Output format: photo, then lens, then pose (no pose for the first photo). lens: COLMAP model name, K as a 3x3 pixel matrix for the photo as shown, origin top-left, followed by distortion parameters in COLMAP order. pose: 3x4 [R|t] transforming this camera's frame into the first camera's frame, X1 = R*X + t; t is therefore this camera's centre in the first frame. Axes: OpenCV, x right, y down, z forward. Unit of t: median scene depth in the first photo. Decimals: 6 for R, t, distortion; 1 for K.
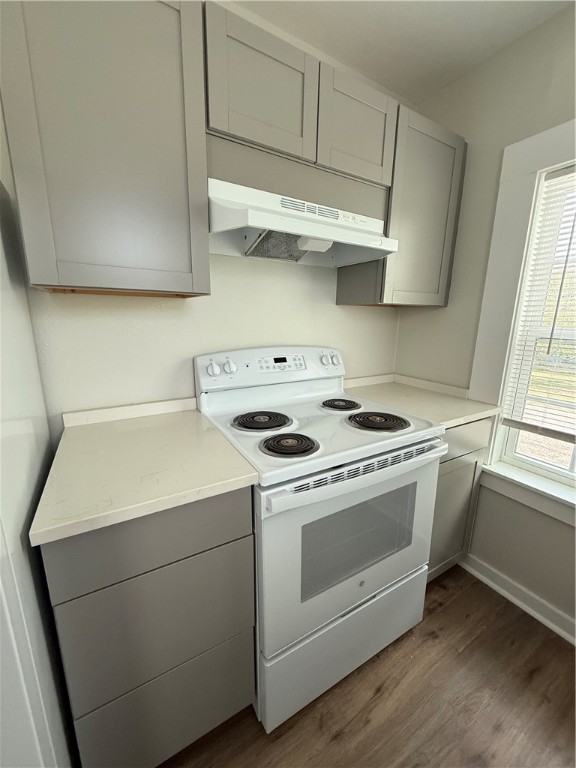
lens RADIAL K [[305.9, 0, 288.0], [0, 305.9, 384.0], [0, 0, 1]] dist [0.000867, 0.000189]
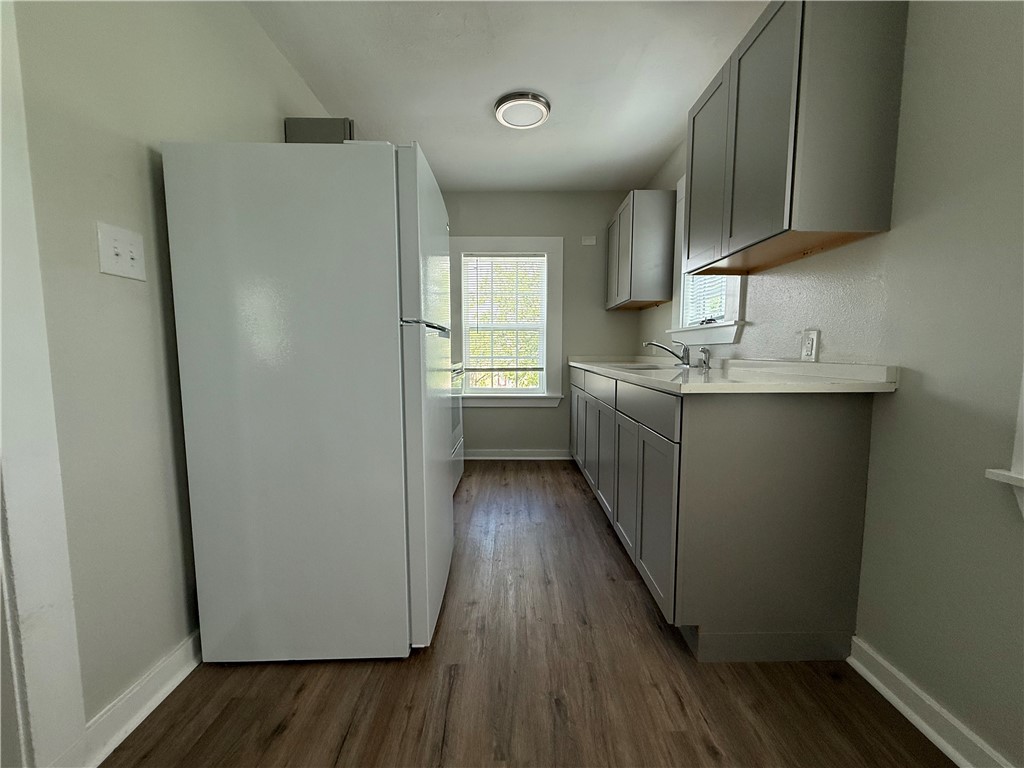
lens RADIAL K [[408.8, 0, 511.6], [0, 408.8, 386.8], [0, 0, 1]] dist [-0.000272, -0.000297]
pose [[0.514138, -0.095985, 0.852320, -1.698162], [0.194568, 0.980865, -0.006907, 0.370450], [-0.835347, 0.169386, 0.522976, -0.737237]]
